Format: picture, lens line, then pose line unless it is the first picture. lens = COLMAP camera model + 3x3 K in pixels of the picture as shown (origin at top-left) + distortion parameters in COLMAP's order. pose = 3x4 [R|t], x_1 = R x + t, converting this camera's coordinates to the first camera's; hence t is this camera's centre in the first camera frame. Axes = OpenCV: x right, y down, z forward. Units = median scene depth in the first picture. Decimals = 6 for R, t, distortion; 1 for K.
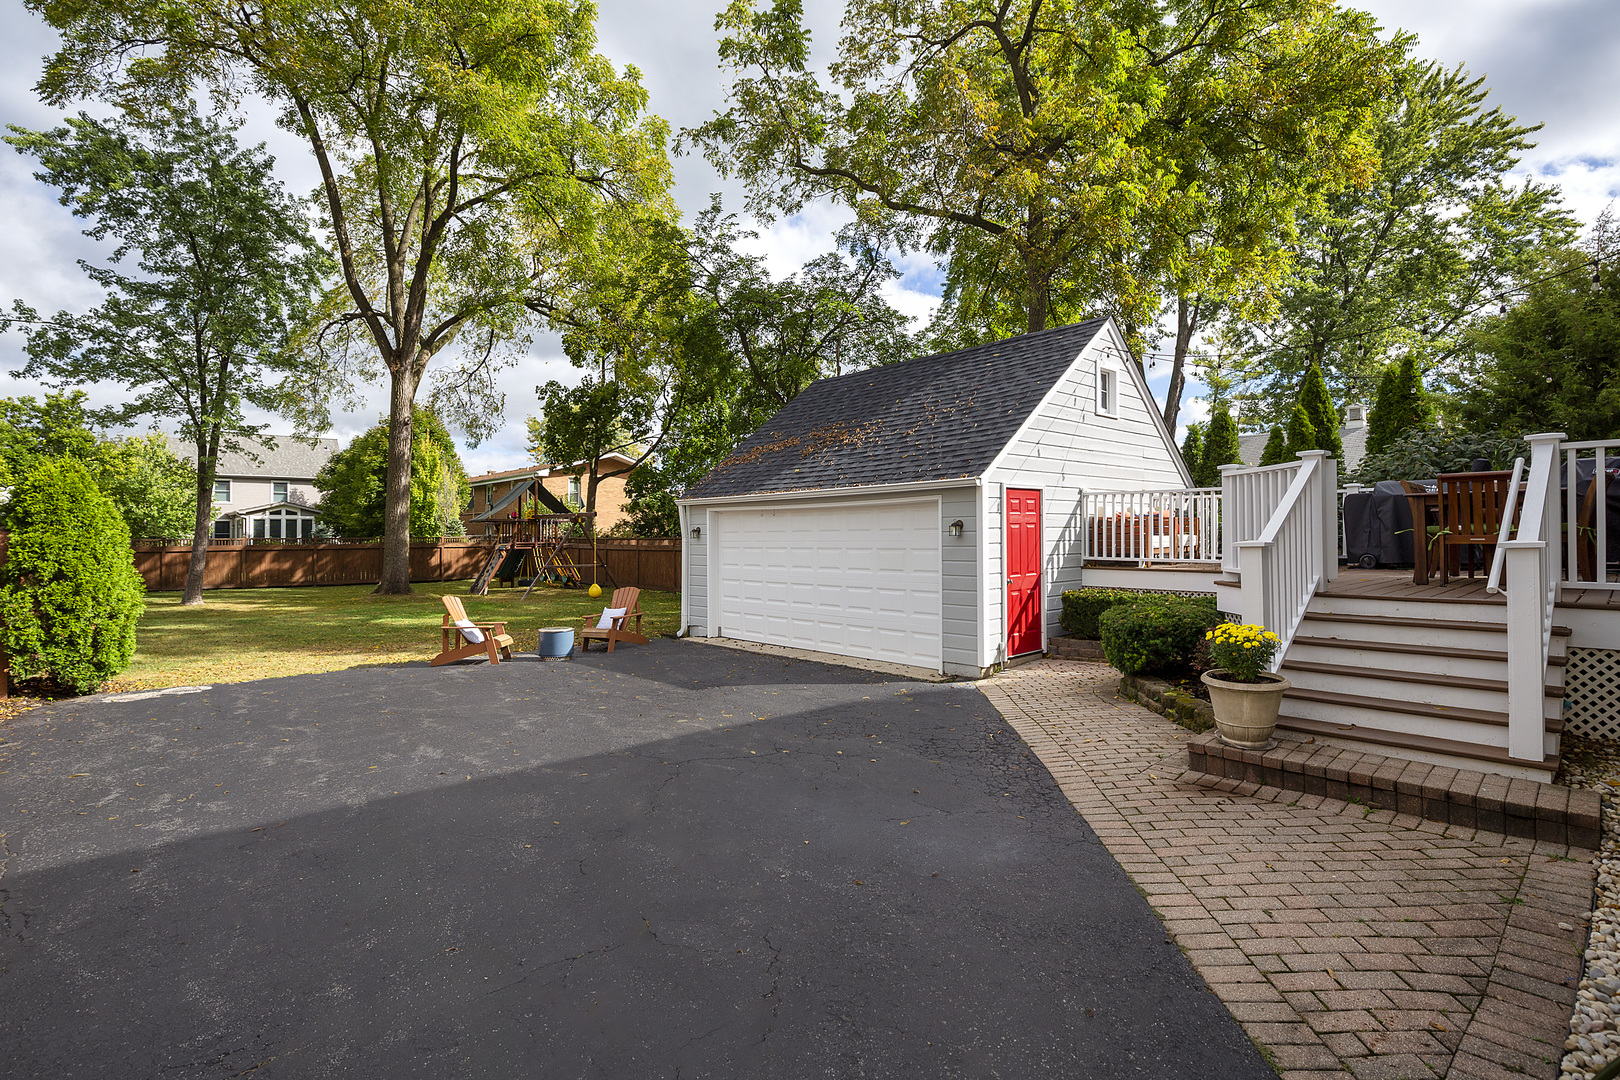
lens RADIAL K [[811.0, 0, 810.0], [0, 811.0, 540.0], [0, 0, 1]] dist [-0.016255, -0.000307]
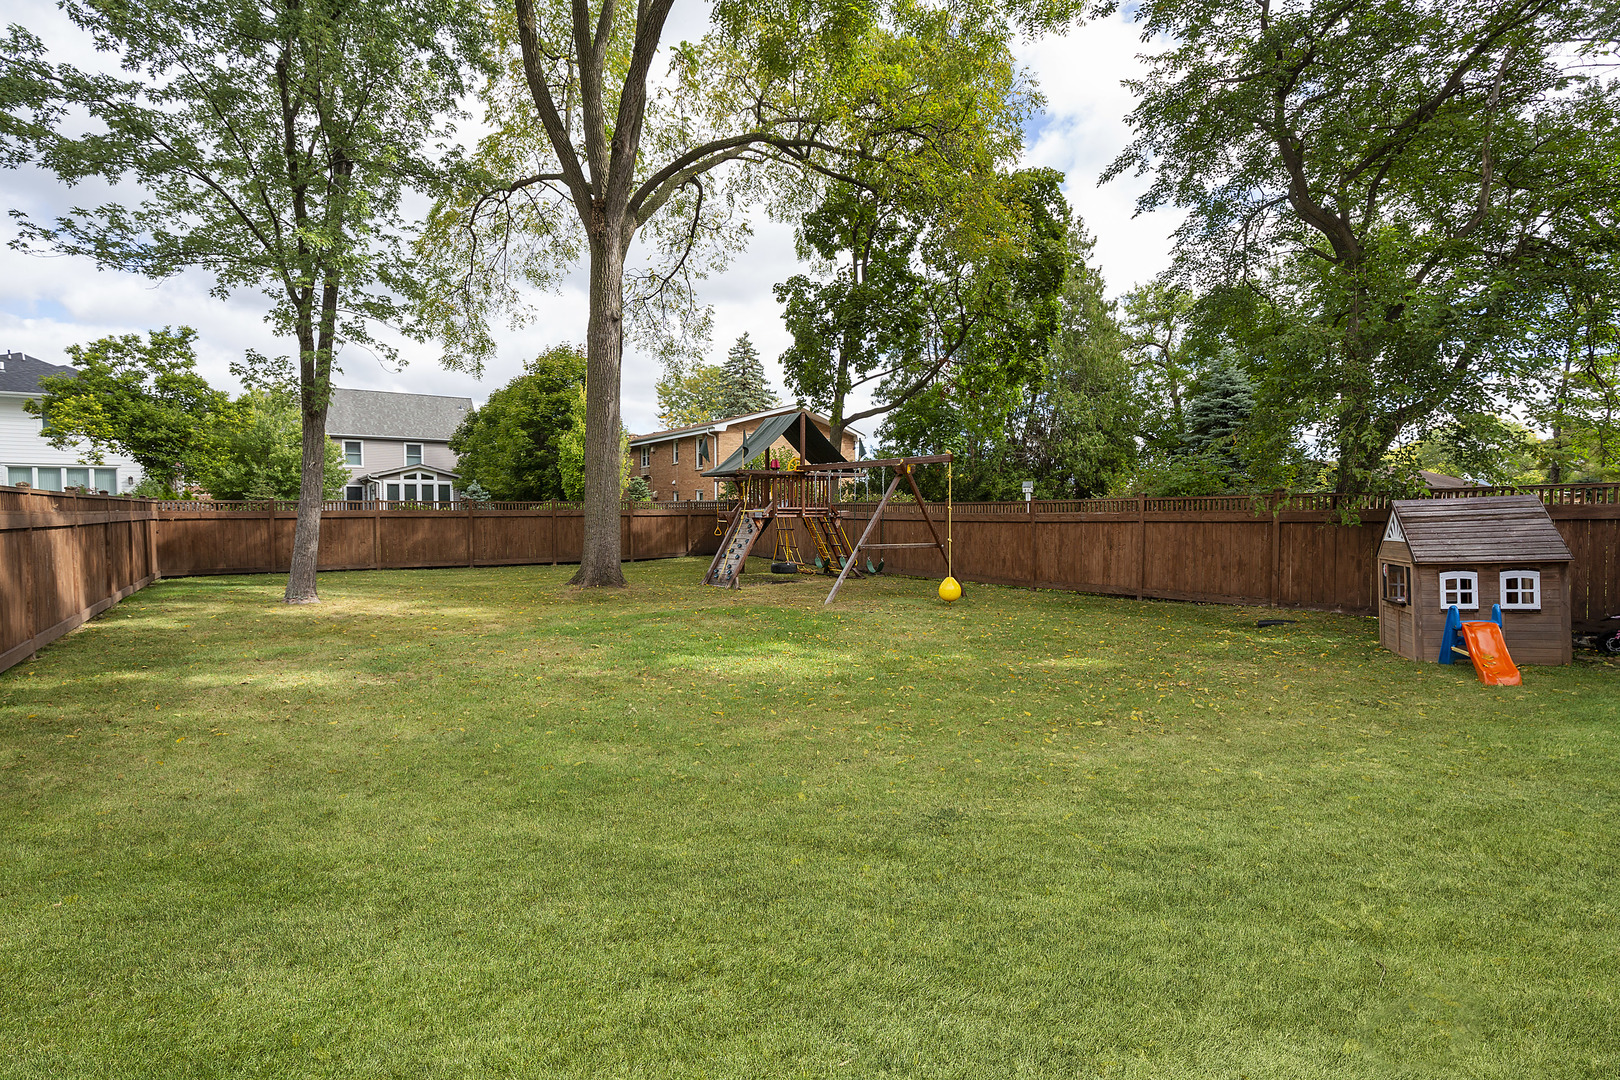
lens RADIAL K [[757.5, 0, 801.3], [0, 757.5, 549.7], [0, 0, 1]] dist [-0.000691, -0.000474]
pose [[0.994638, 0.013121, -0.102577, -0.221309], [-0.008374, 0.998880, 0.046573, 0.006695], [0.103074, -0.045464, 0.993634, 0.314460]]
